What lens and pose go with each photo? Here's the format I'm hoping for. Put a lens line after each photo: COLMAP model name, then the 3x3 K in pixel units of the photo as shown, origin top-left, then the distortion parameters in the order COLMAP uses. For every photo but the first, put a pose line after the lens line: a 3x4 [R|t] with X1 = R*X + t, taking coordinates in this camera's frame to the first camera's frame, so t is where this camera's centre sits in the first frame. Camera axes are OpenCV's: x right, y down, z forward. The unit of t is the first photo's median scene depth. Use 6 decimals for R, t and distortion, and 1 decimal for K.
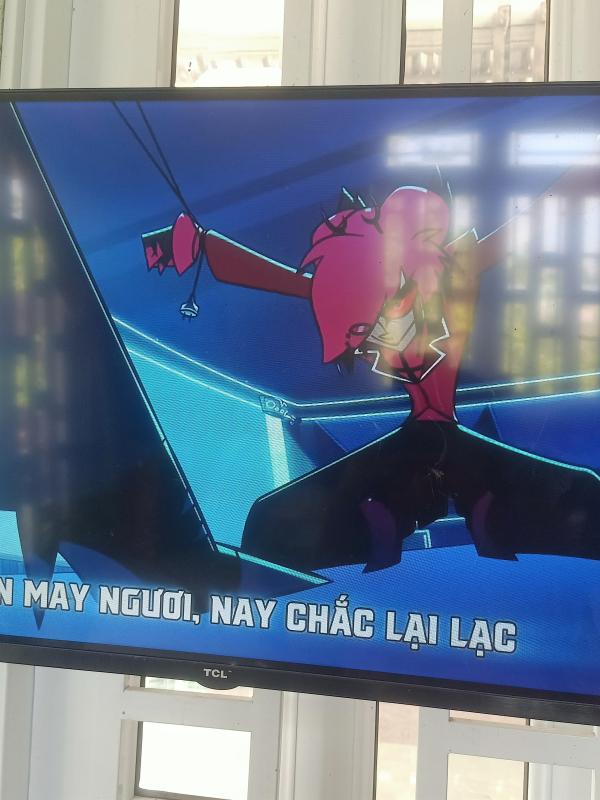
lens RADIAL K [[743.5, 0, 296.2], [0, 743.5, 399.1], [0, 0, 1]] dist [0.019026, 0.000000]
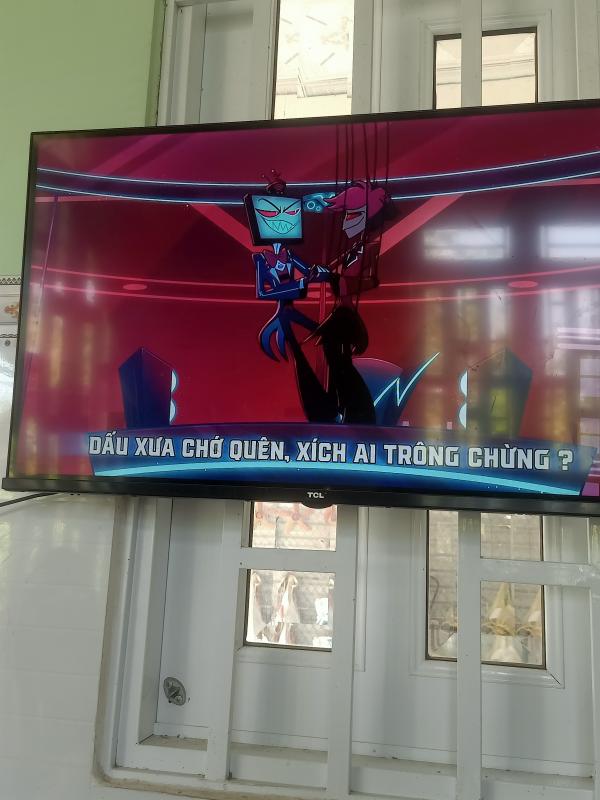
lens RADIAL K [[743.5, 0, 302.2], [0, 743.5, 405.4], [0, 0, 1]] dist [0.019026, 0.000000]
pose [[0.998751, -0.013886, -0.047996, -0.058543], [0.007269, 0.990766, -0.135389, 0.379613], [0.049433, 0.134871, 0.989629, -0.404265]]
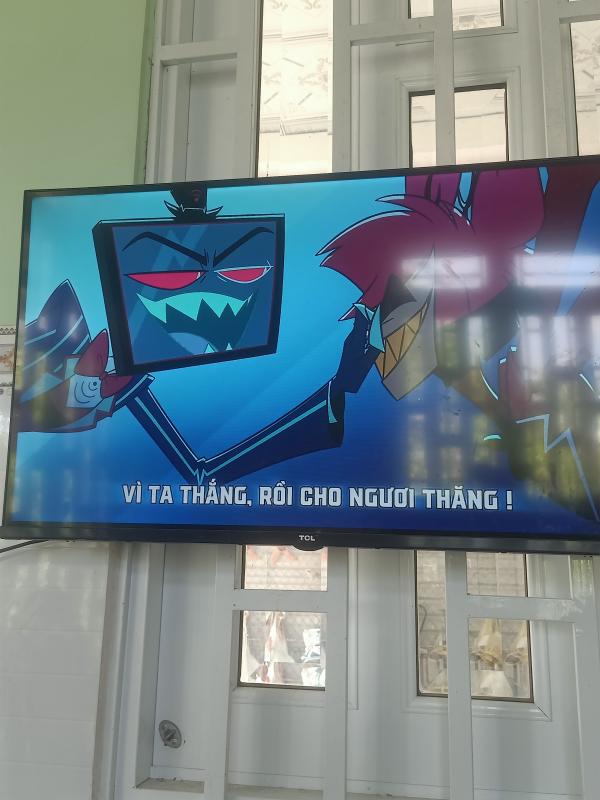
lens RADIAL K [[743.5, 0, 300.5], [0, 743.5, 404.4], [0, 0, 1]] dist [0.019026, 0.000000]
pose [[0.999096, -0.034350, -0.025029, -0.072872], [0.029585, 0.984881, -0.170689, 0.340271], [0.030513, 0.169794, 0.985007, -0.476756]]
